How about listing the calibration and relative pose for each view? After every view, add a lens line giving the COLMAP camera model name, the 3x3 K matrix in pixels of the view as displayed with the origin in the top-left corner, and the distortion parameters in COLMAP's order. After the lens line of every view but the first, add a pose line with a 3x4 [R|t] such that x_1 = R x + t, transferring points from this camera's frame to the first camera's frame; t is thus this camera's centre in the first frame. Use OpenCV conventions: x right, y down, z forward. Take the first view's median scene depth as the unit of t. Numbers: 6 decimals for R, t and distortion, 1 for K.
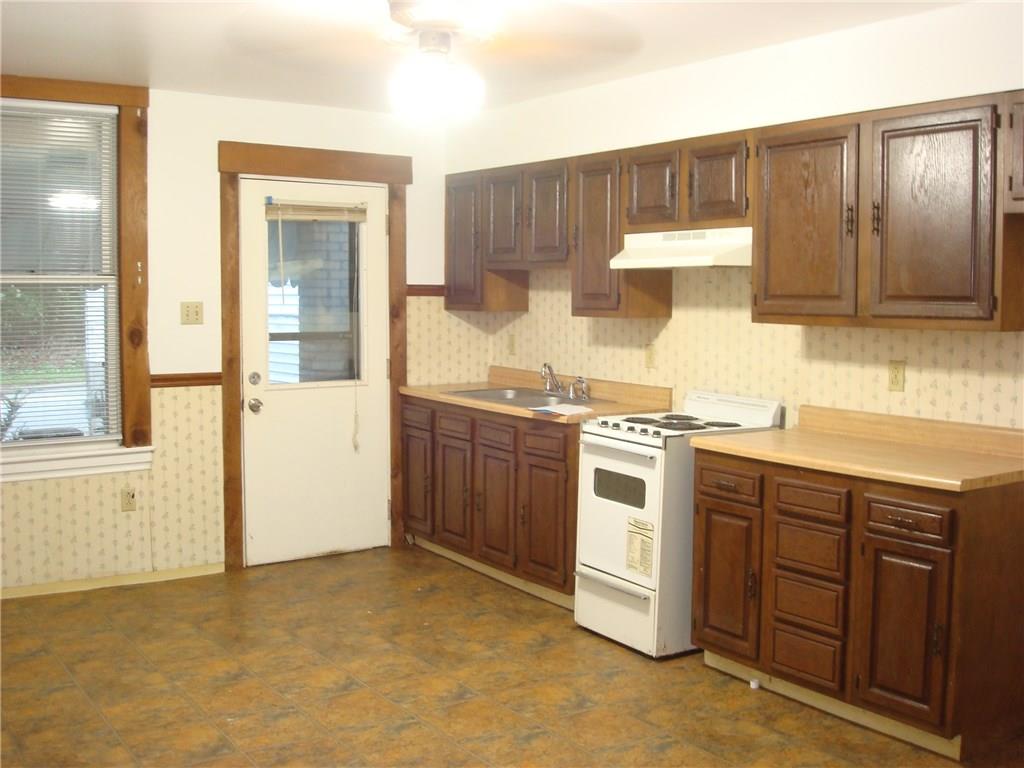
lens RADIAL K [[1095.3, 0, 512.0], [0, 1095.3, 384.0], [0, 0, 1]] dist [-0.080899, -0.023463]
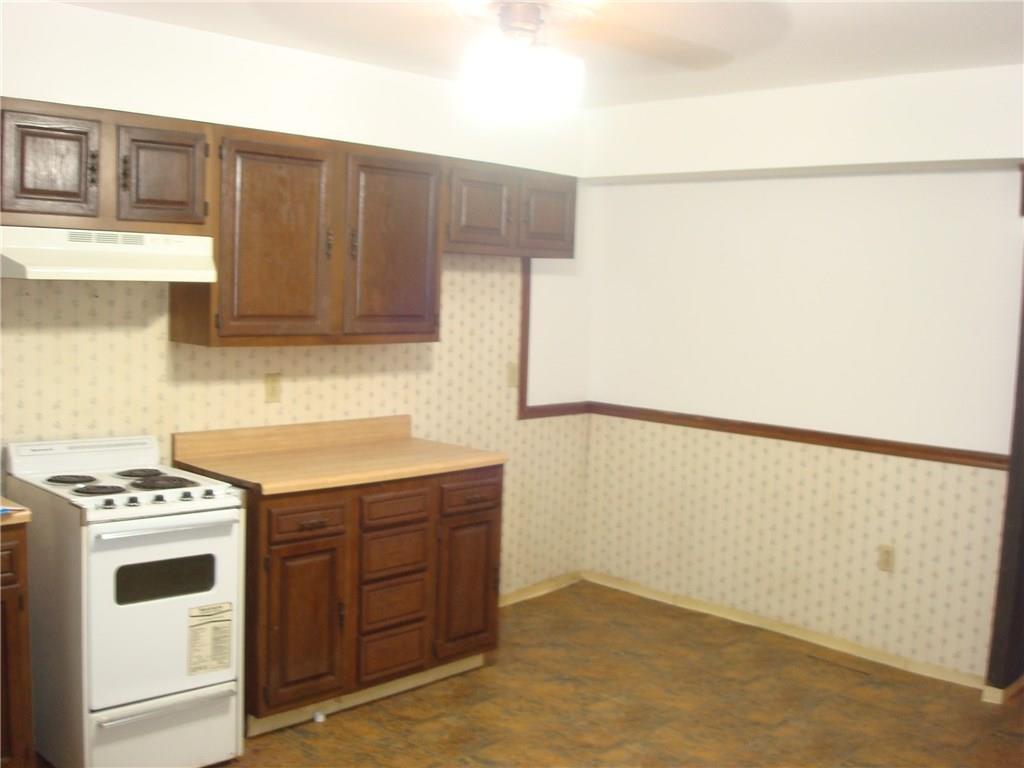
lens RADIAL K [[1095.3, 0, 512.0], [0, 1095.3, 384.0], [0, 0, 1]] dist [-0.080899, -0.023463]
pose [[-0.199931, -0.102628, 0.974420, -0.714521], [0.044248, 0.992539, 0.113615, -0.120608], [-0.978810, 0.065831, -0.193898, 0.981436]]
